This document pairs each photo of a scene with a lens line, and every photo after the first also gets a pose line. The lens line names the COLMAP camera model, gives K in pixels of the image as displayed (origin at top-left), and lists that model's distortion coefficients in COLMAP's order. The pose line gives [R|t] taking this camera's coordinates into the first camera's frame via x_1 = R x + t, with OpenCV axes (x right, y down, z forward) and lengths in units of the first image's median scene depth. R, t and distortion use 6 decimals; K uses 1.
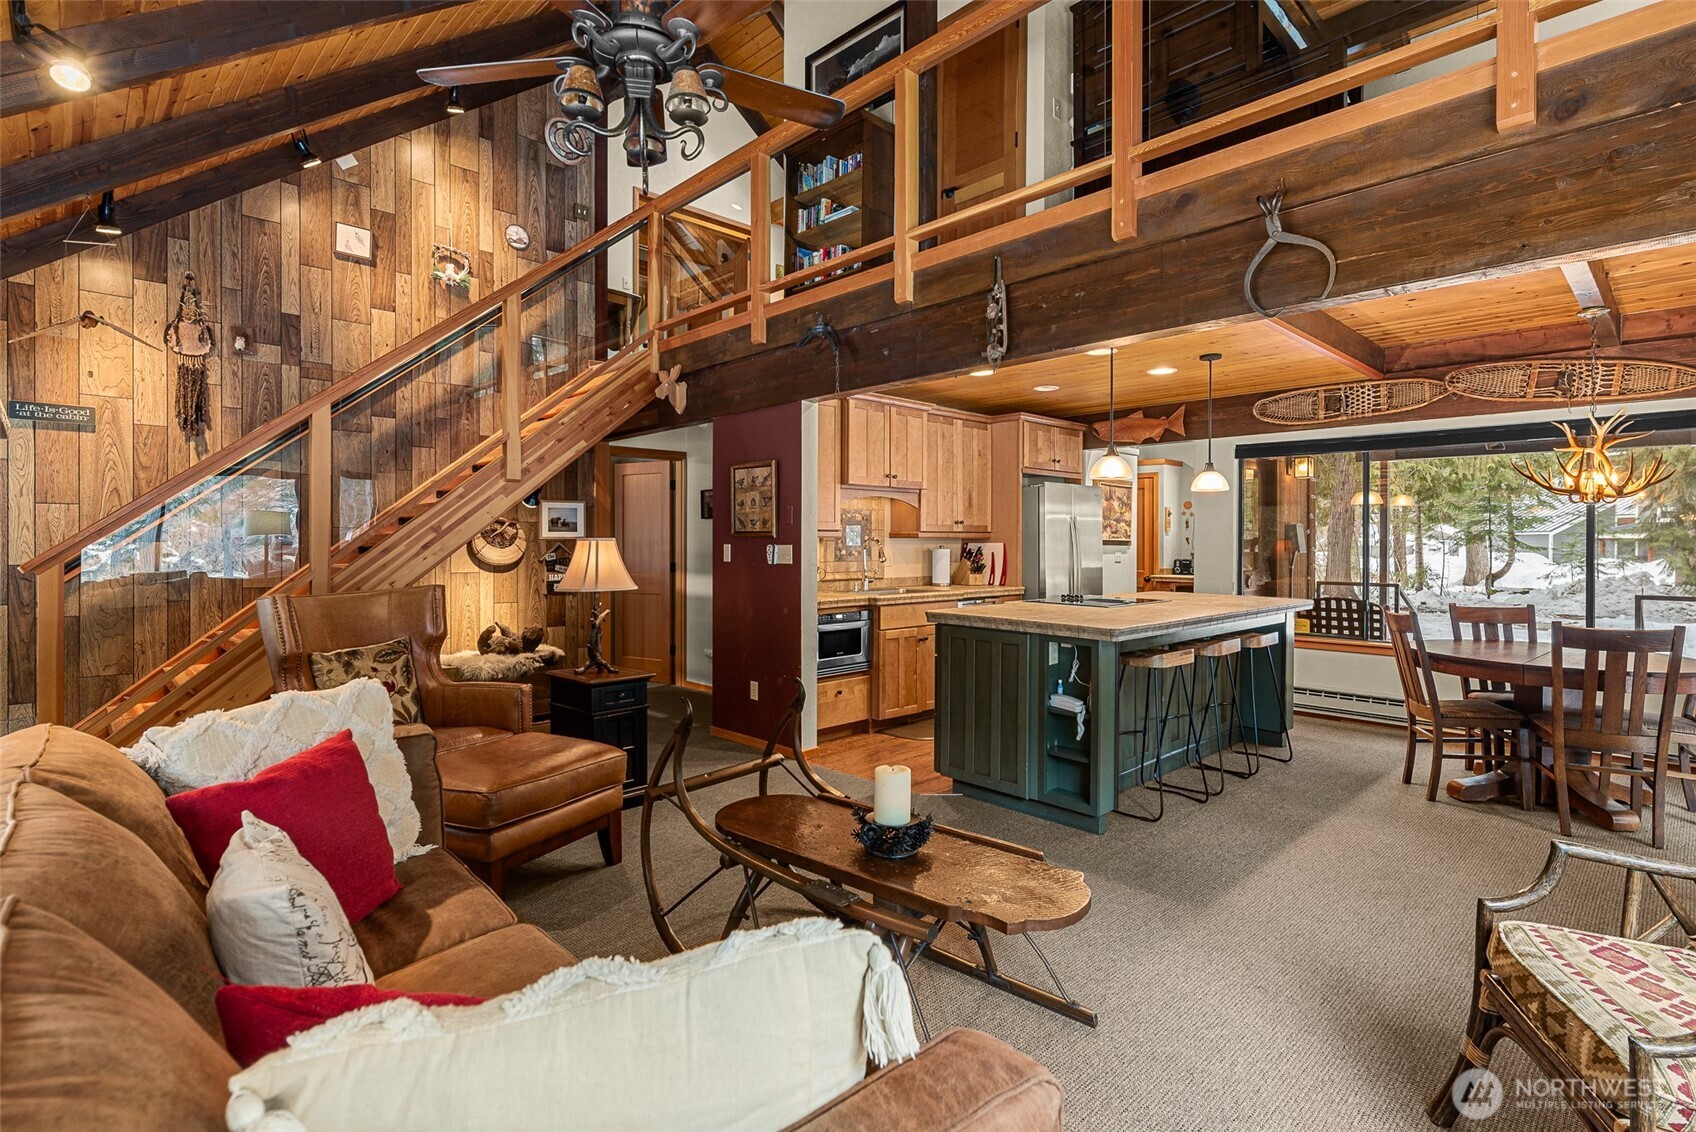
lens RADIAL K [[843.5, 0, 866.6], [0, 843.5, 541.7], [0, 0, 1]] dist [-0.002068, -0.000644]
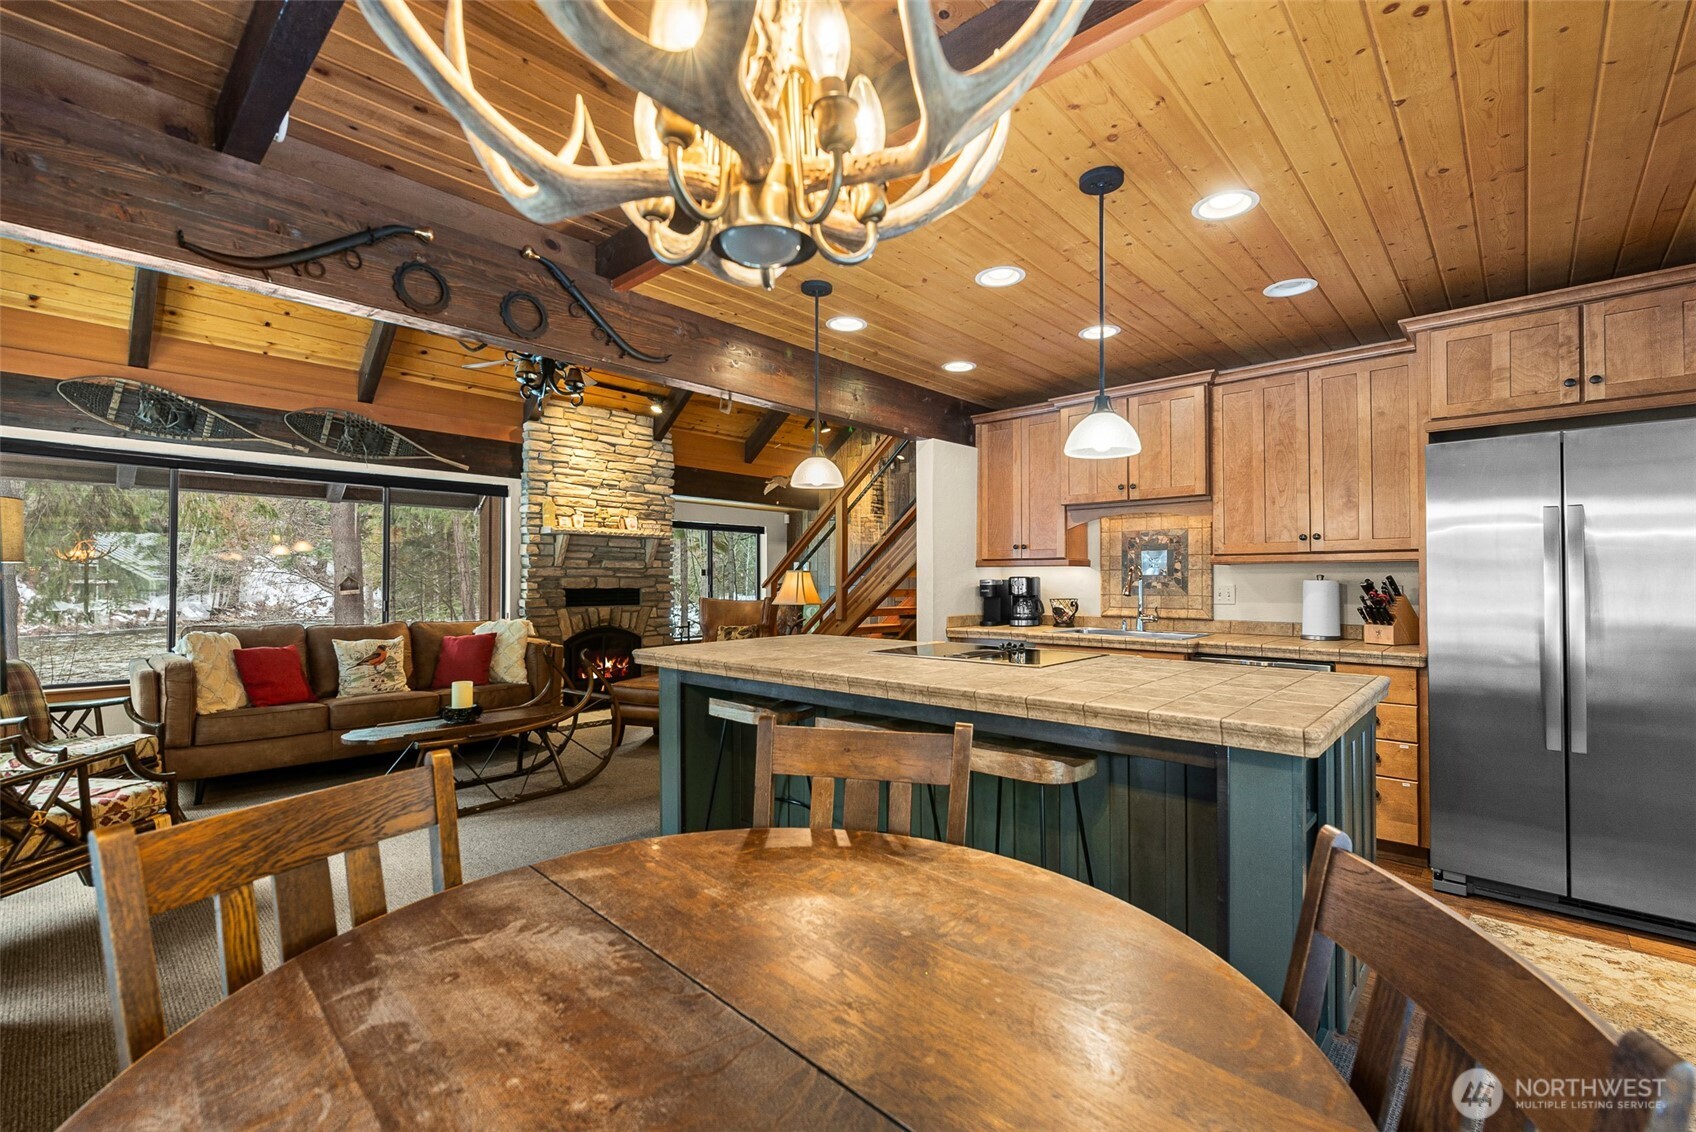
lens RADIAL K [[737.6, 0, 858.7], [0, 737.6, 568.5], [0, 0, 1]] dist [0.003073, -0.000261]
pose [[0.045797, -0.017941, -0.998790, 0.699546], [-0.001529, 0.999836, -0.018030, 0.011389], [0.998950, 0.002353, 0.045762, 0.718162]]
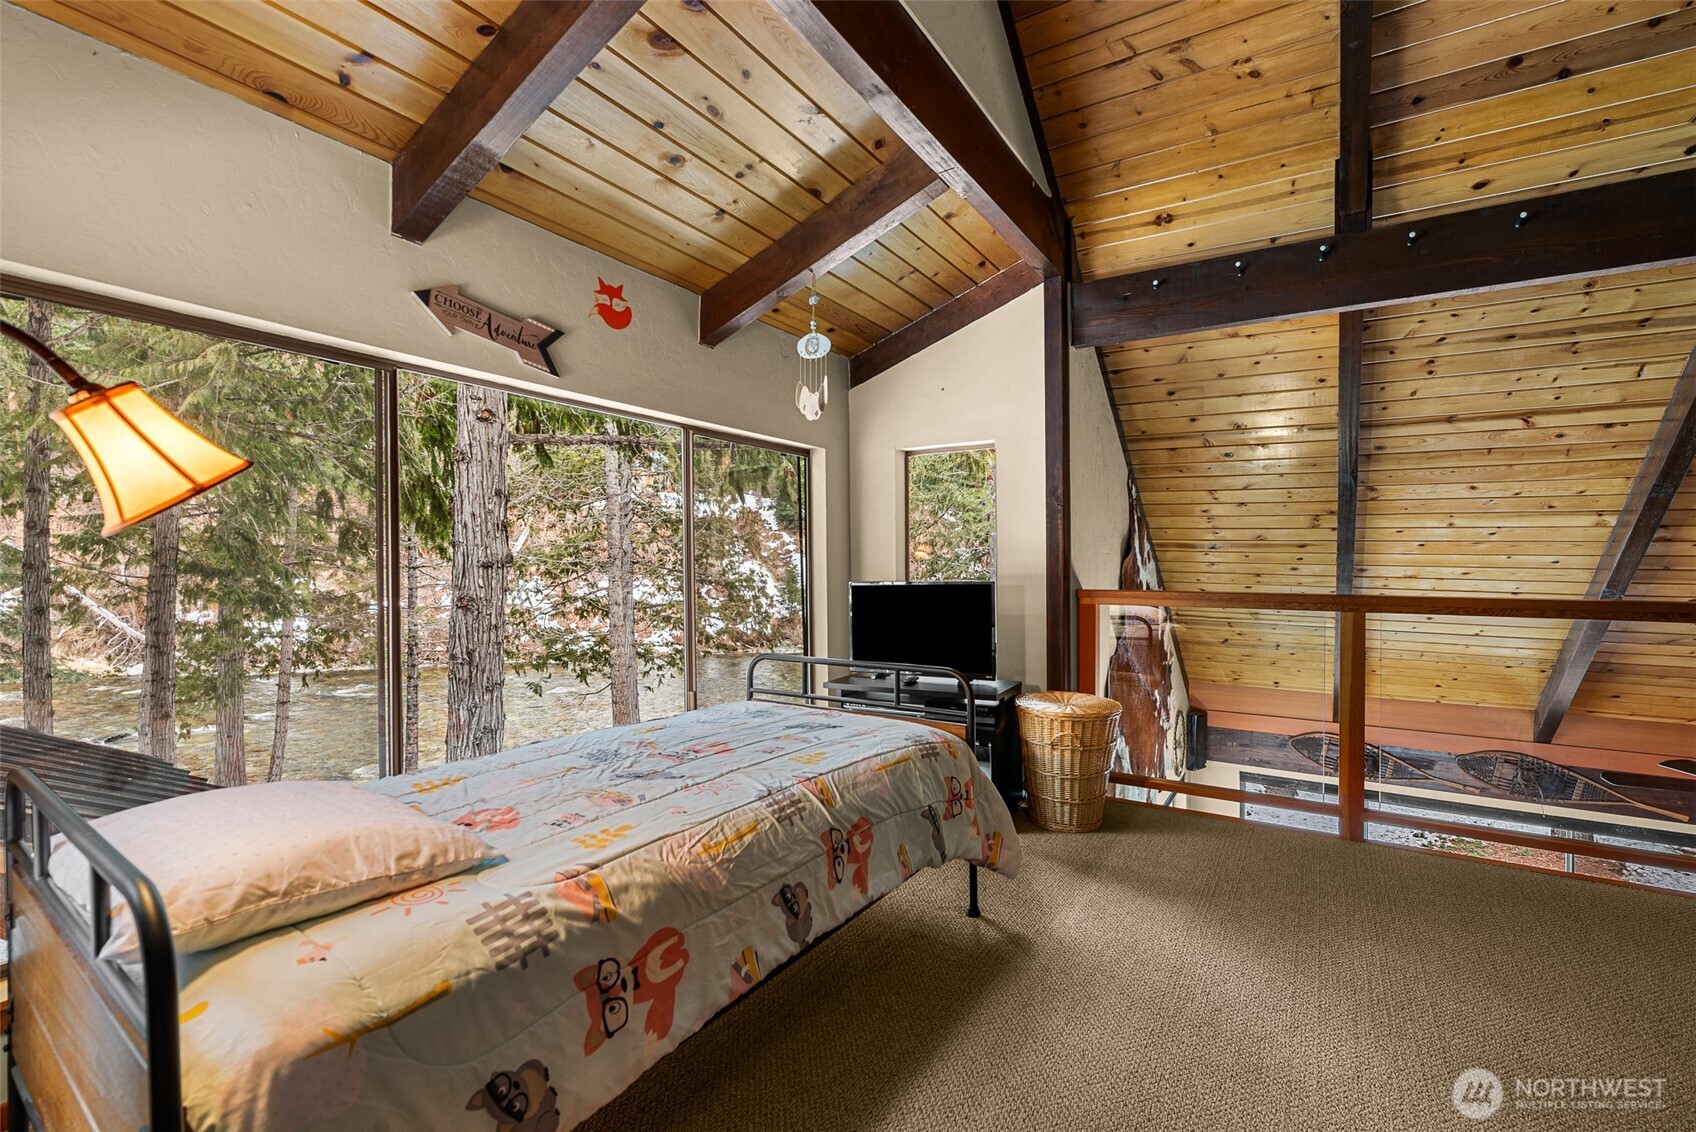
lens RADIAL K [[737.6, 0, 858.7], [0, 737.6, 568.5], [0, 0, 1]] dist [0.003073, -0.000261]
pose [[-0.975590, -0.001696, -0.219594, 0.745398], [-0.003560, 0.999961, 0.008090, -0.413364], [0.219572, 0.008674, -0.975558, 0.823523]]
